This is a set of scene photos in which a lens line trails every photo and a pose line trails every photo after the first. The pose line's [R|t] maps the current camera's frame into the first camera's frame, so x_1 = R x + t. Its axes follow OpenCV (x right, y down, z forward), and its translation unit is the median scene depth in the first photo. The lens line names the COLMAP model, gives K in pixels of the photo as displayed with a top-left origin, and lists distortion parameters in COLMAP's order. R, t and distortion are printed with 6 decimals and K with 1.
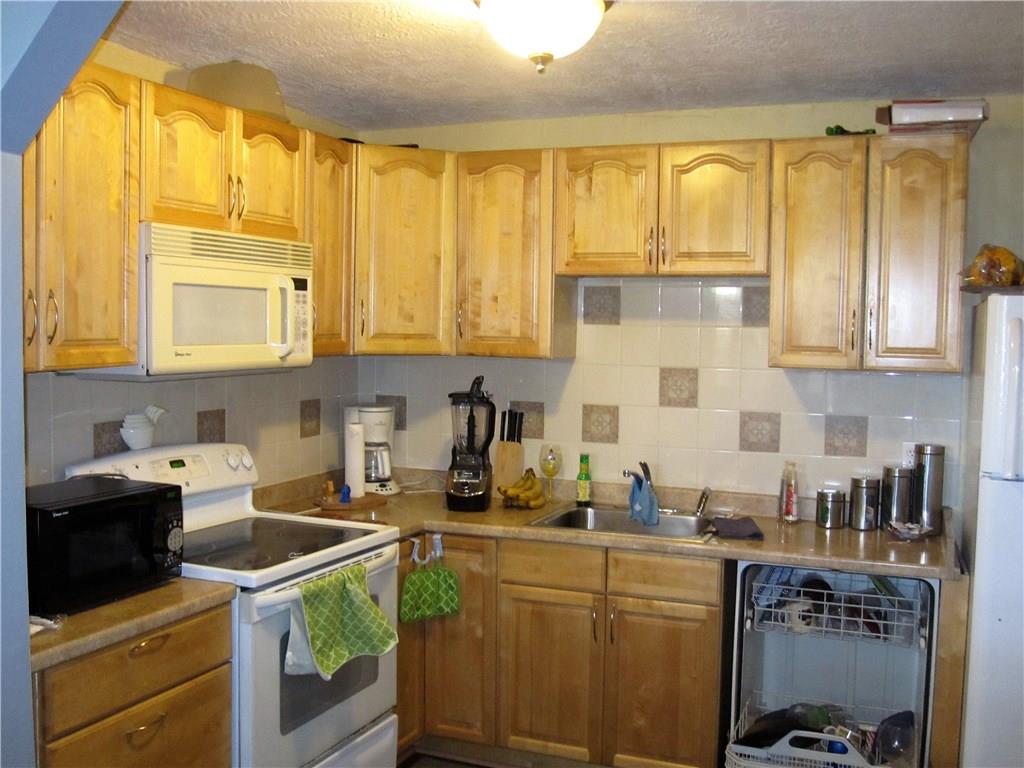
lens RADIAL K [[1006.1, 0, 512.0], [0, 1006.1, 384.0], [0, 0, 1]] dist [-0.080743, -0.004815]
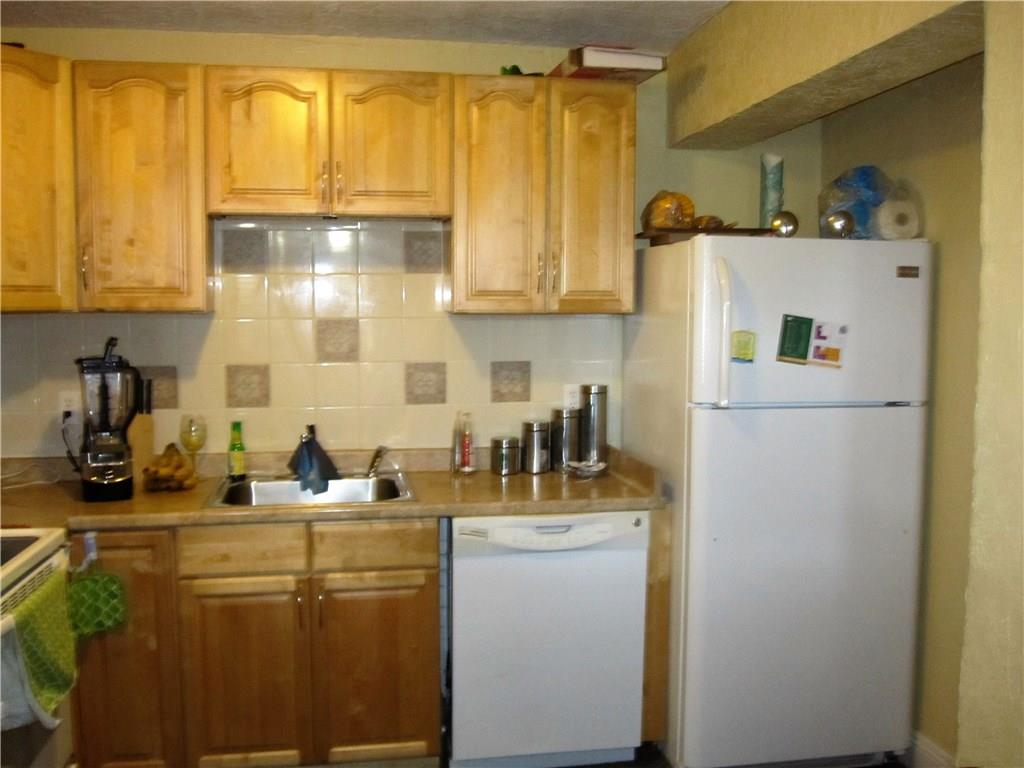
lens RADIAL K [[1006.1, 0, 512.0], [0, 1006.1, 384.0], [0, 0, 1]] dist [-0.080743, -0.004815]
pose [[0.844589, -0.059728, 0.532074, -0.200669], [0.043100, 0.998118, 0.043628, 0.010397], [-0.533678, -0.013916, 0.845573, 0.147584]]
